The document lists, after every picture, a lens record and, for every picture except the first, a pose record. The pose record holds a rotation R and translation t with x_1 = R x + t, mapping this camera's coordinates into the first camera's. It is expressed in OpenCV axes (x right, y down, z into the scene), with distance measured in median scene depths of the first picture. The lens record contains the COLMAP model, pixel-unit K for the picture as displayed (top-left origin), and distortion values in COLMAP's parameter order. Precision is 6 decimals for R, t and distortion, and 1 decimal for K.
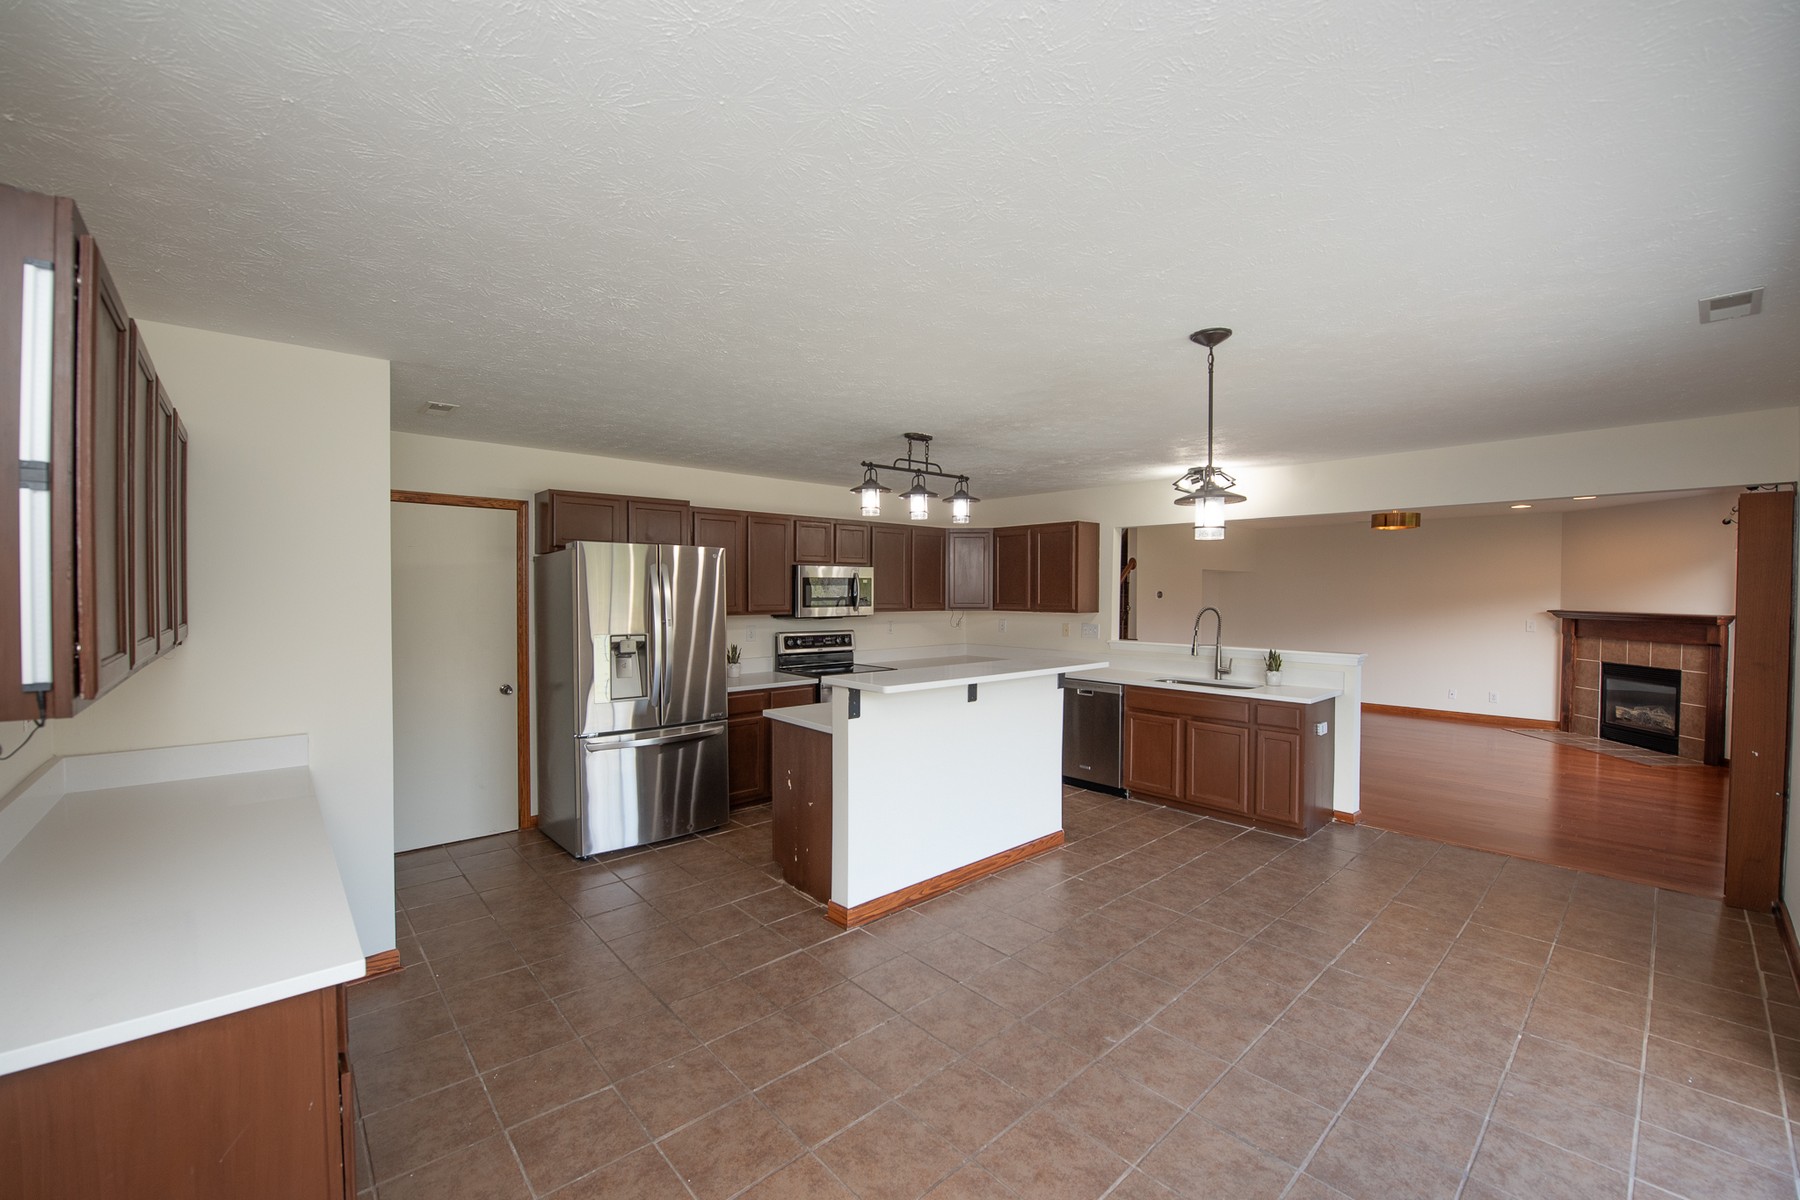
lens RADIAL K [[716.2, 0, 892.8], [0, 716.2, 606.9], [0, 0, 1]] dist [-0.015433, -0.002527]
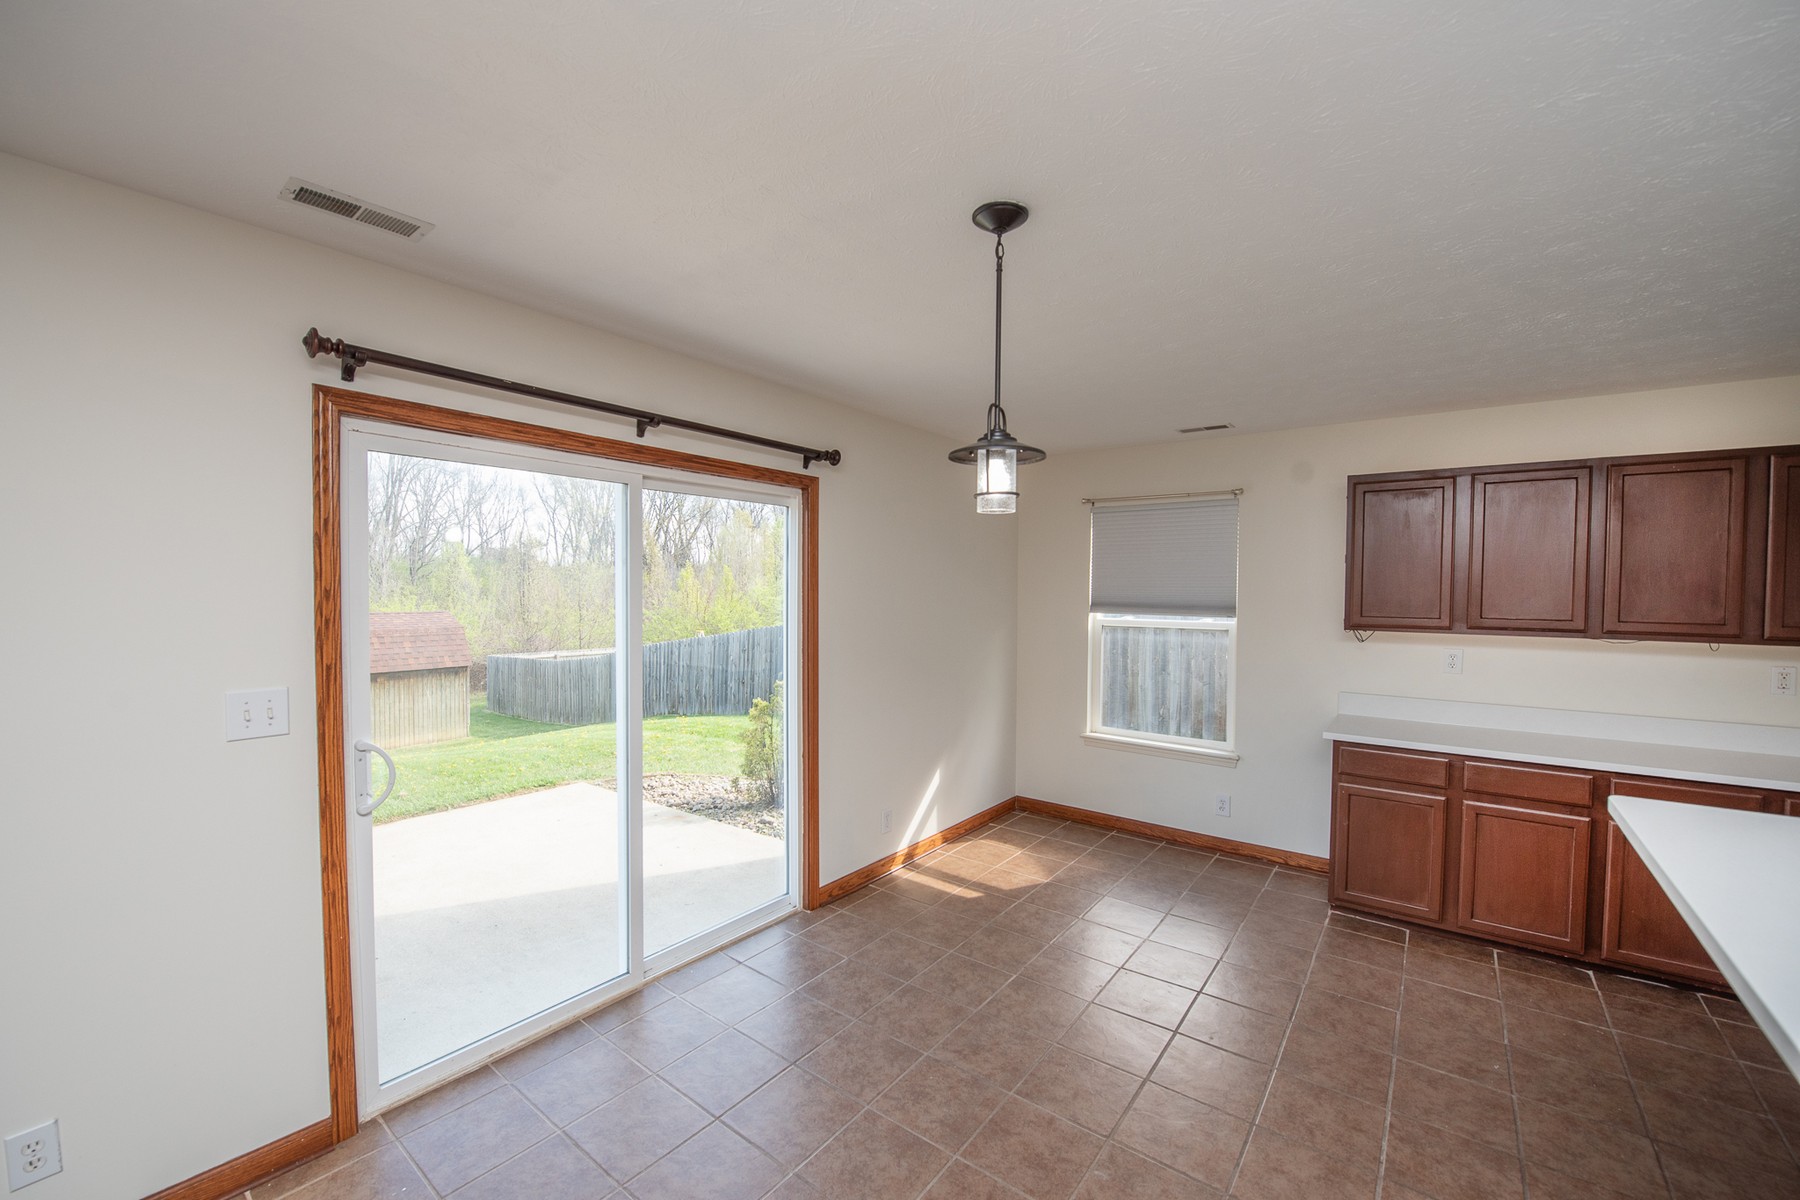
lens RADIAL K [[716.2, 0, 889.5], [0, 716.2, 605.7], [0, 0, 1]] dist [-0.015433, -0.002527]
pose [[-0.983893, -0.009220, -0.178519, 0.313931], [-0.017754, 0.998771, 0.046265, -0.016230], [0.177873, 0.048690, -0.982848, 0.782677]]
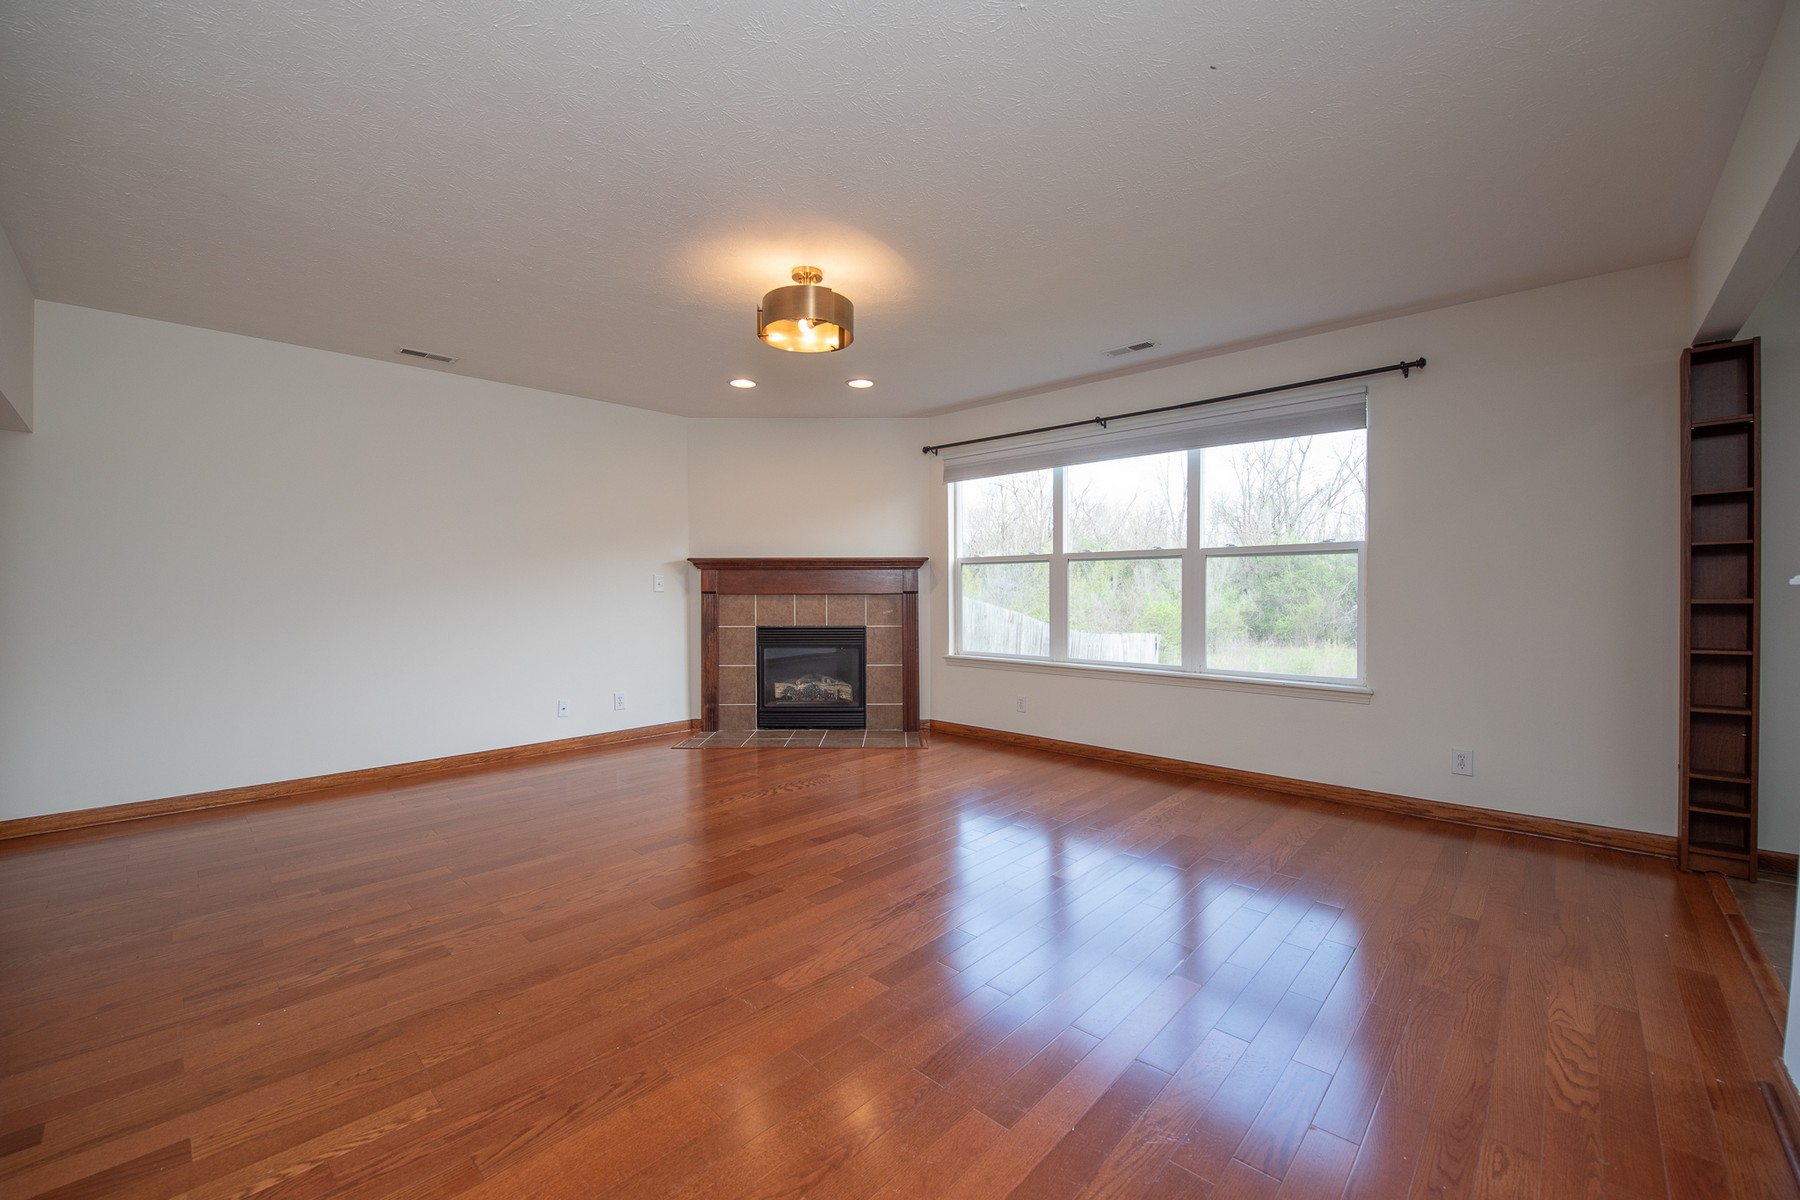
lens RADIAL K [[716.2, 0, 885.1], [0, 716.2, 597.2], [0, 0, 1]] dist [-0.015433, -0.002527]
pose [[-0.070199, -0.016959, 0.997389, 0.356523], [0.024774, 0.999517, 0.018739, 0.052452], [-0.997225, 0.026025, -0.069745, 1.306438]]
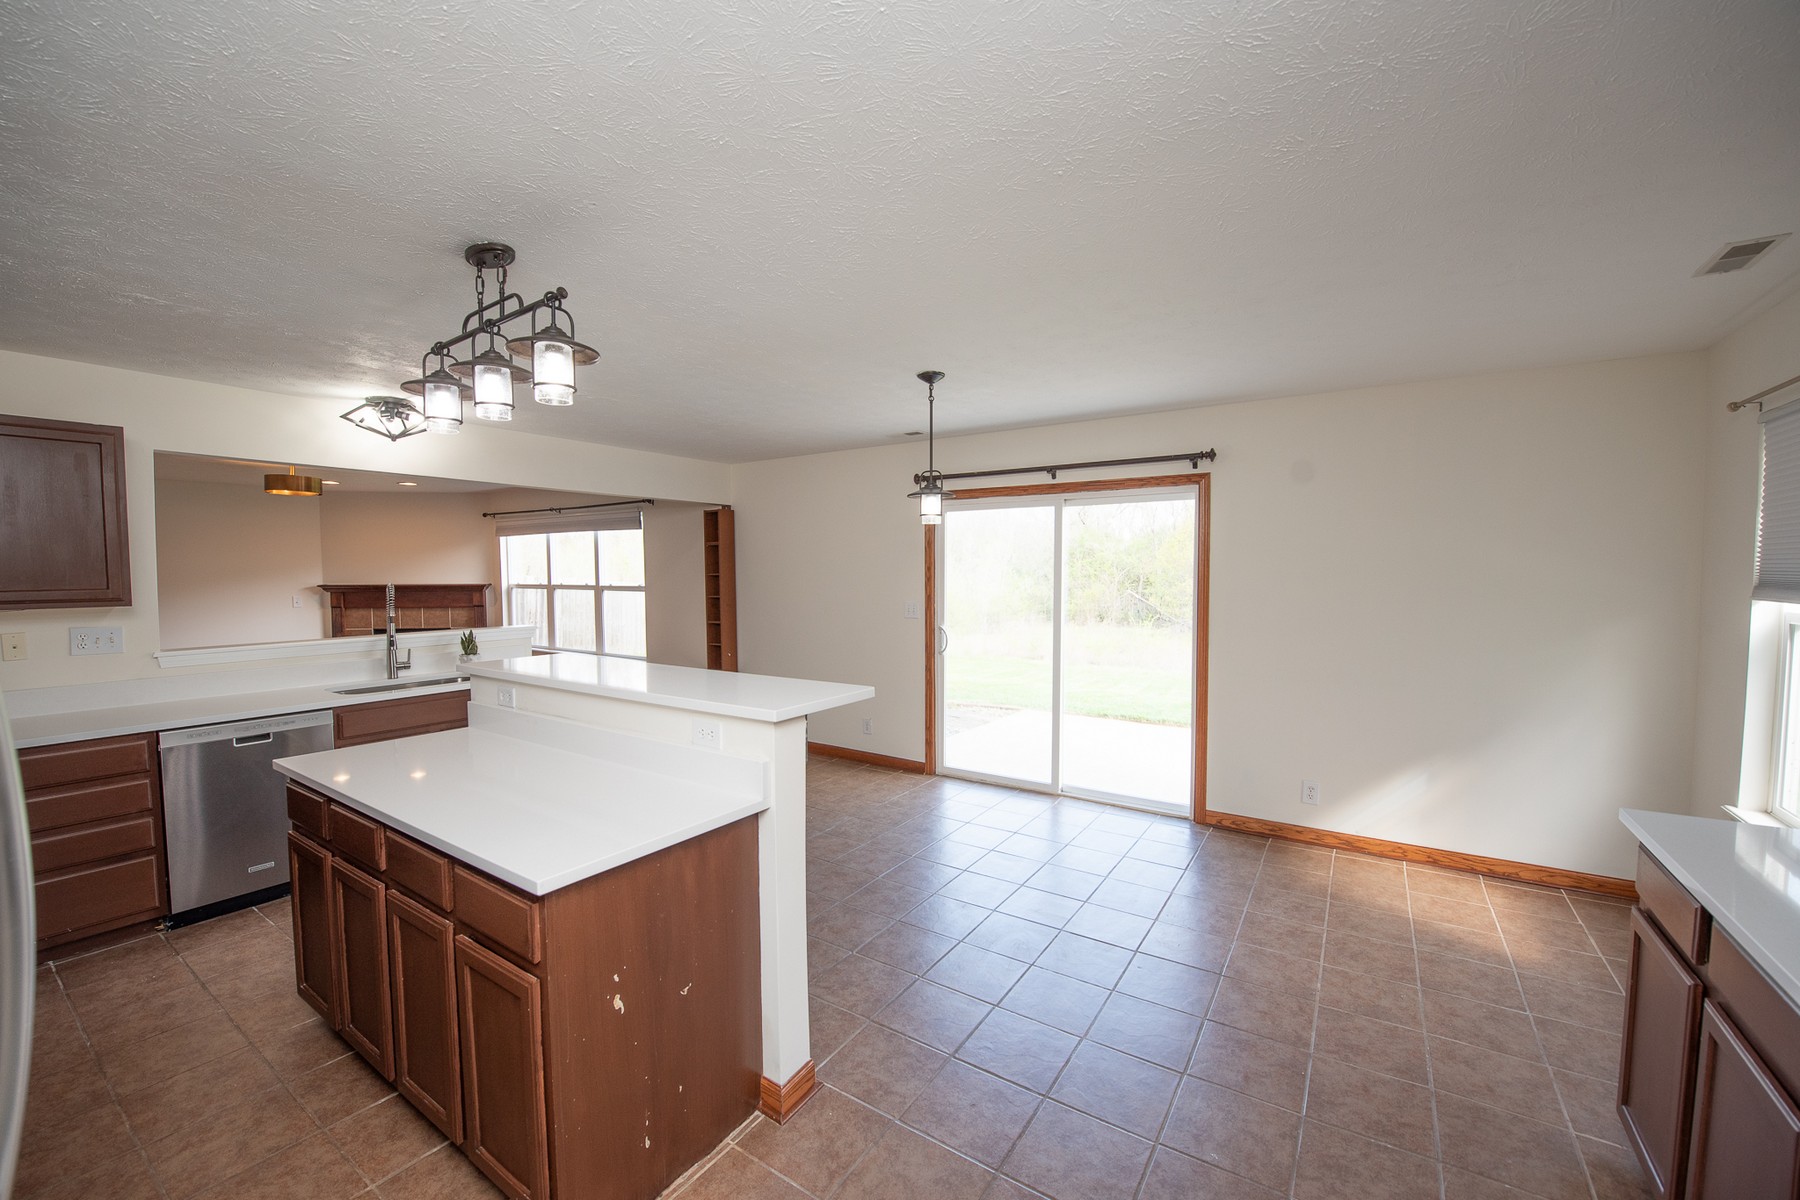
lens RADIAL K [[716.2, 0, 884.9], [0, 716.2, 611.8], [0, 0, 1]] dist [-0.015433, -0.002527]
pose [[-0.237918, -0.060423, 0.969404, -0.419804], [0.023833, 0.997399, 0.068017, -0.010678], [-0.970993, 0.039287, -0.235859, 0.668616]]
